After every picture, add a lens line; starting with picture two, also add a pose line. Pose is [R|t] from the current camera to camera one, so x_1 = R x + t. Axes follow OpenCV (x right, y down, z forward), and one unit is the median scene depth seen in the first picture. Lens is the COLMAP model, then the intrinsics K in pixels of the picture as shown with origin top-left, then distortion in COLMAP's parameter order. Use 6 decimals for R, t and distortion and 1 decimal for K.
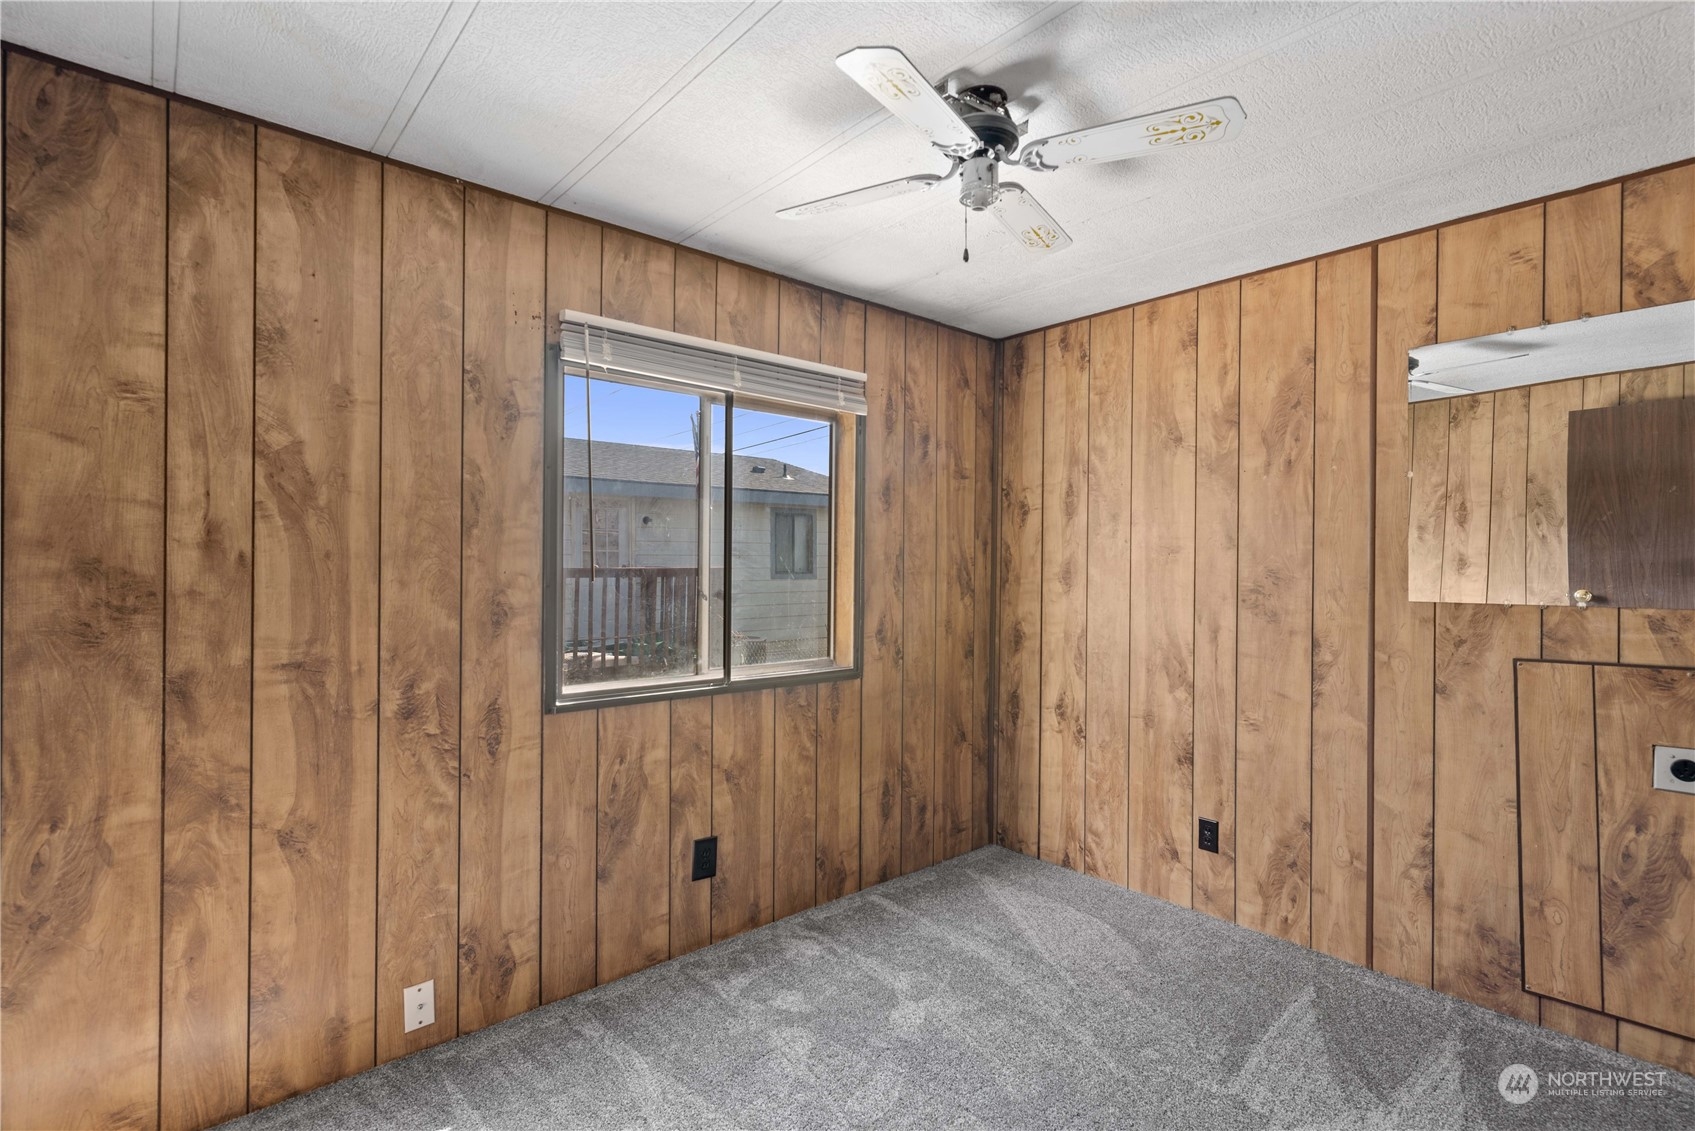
lens RADIAL K [[783.0, 0, 843.2], [0, 783.0, 564.3], [0, 0, 1]] dist [0.003384, 0.000444]
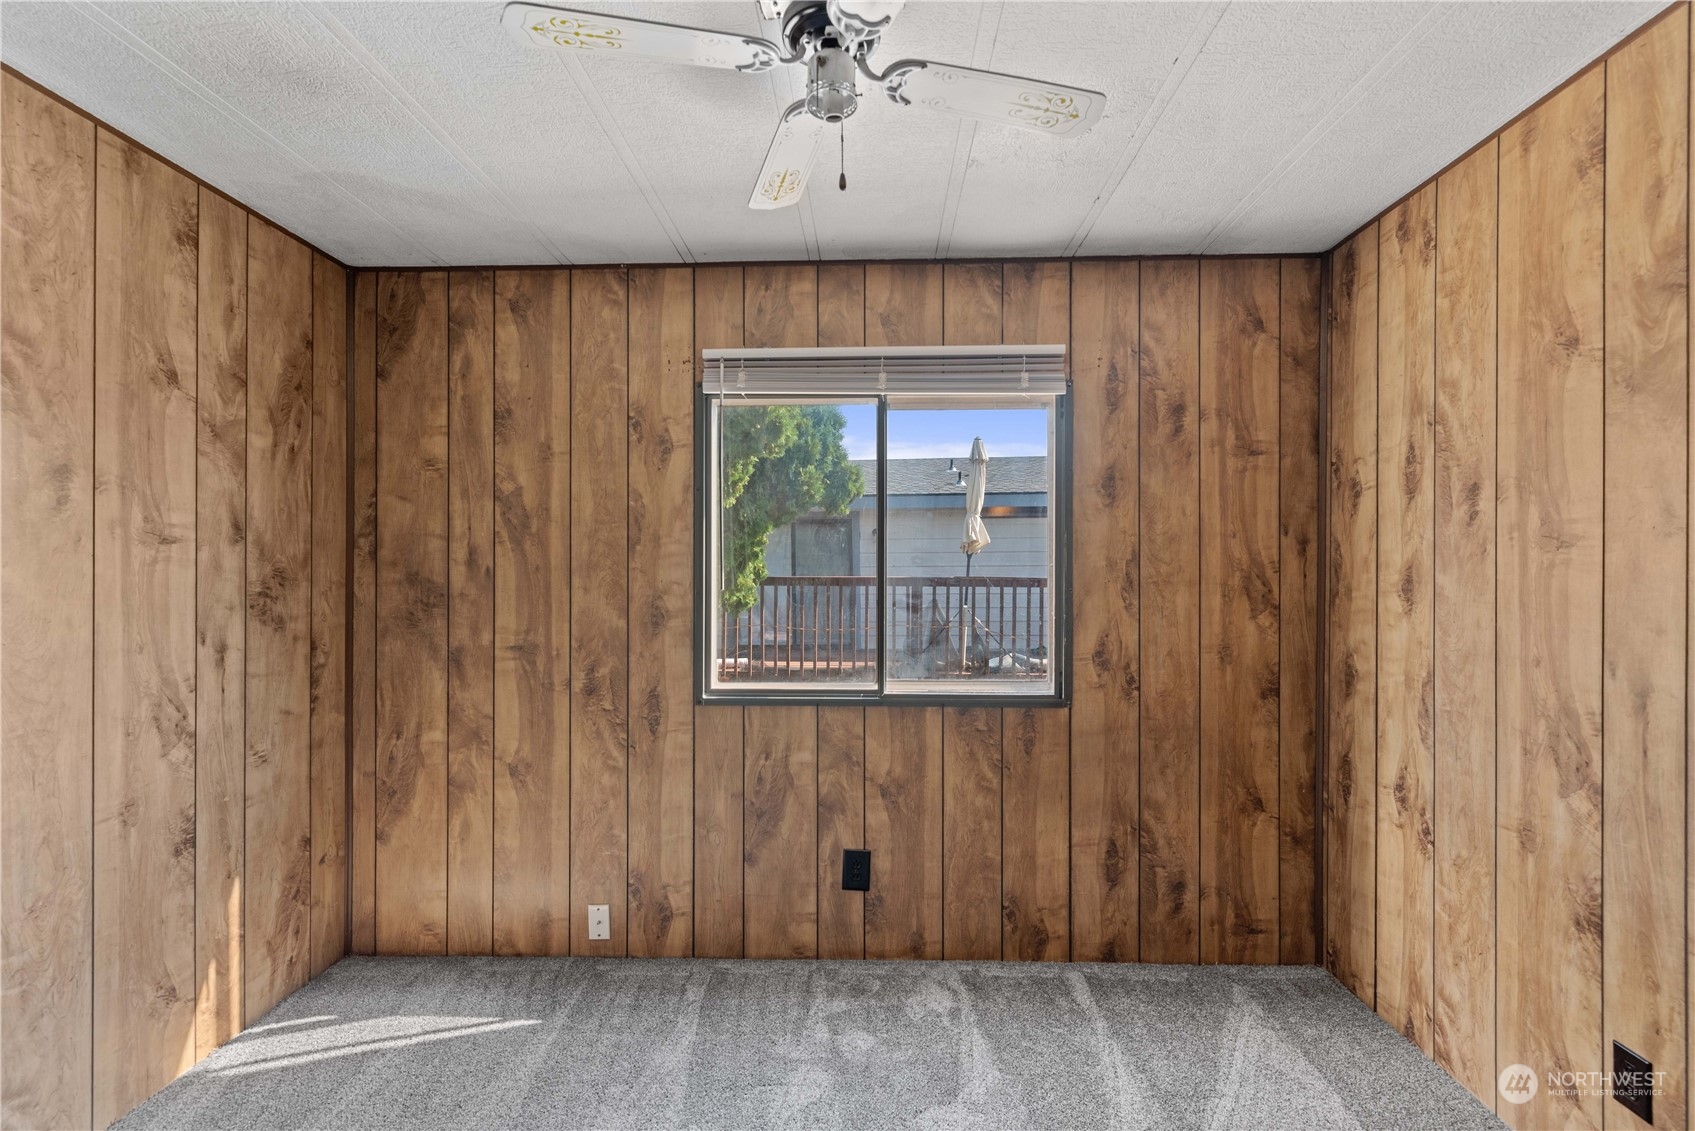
lens RADIAL K [[734.8, 0, 848.7], [0, 734.8, 571.8], [0, 0, 1]] dist [0.001494, 0.000055]
pose [[0.742456, -0.008516, -0.669840, 0.398070], [0.005885, 0.999964, -0.006190, 0.003401], [0.669869, 0.000654, 0.742479, 0.272566]]
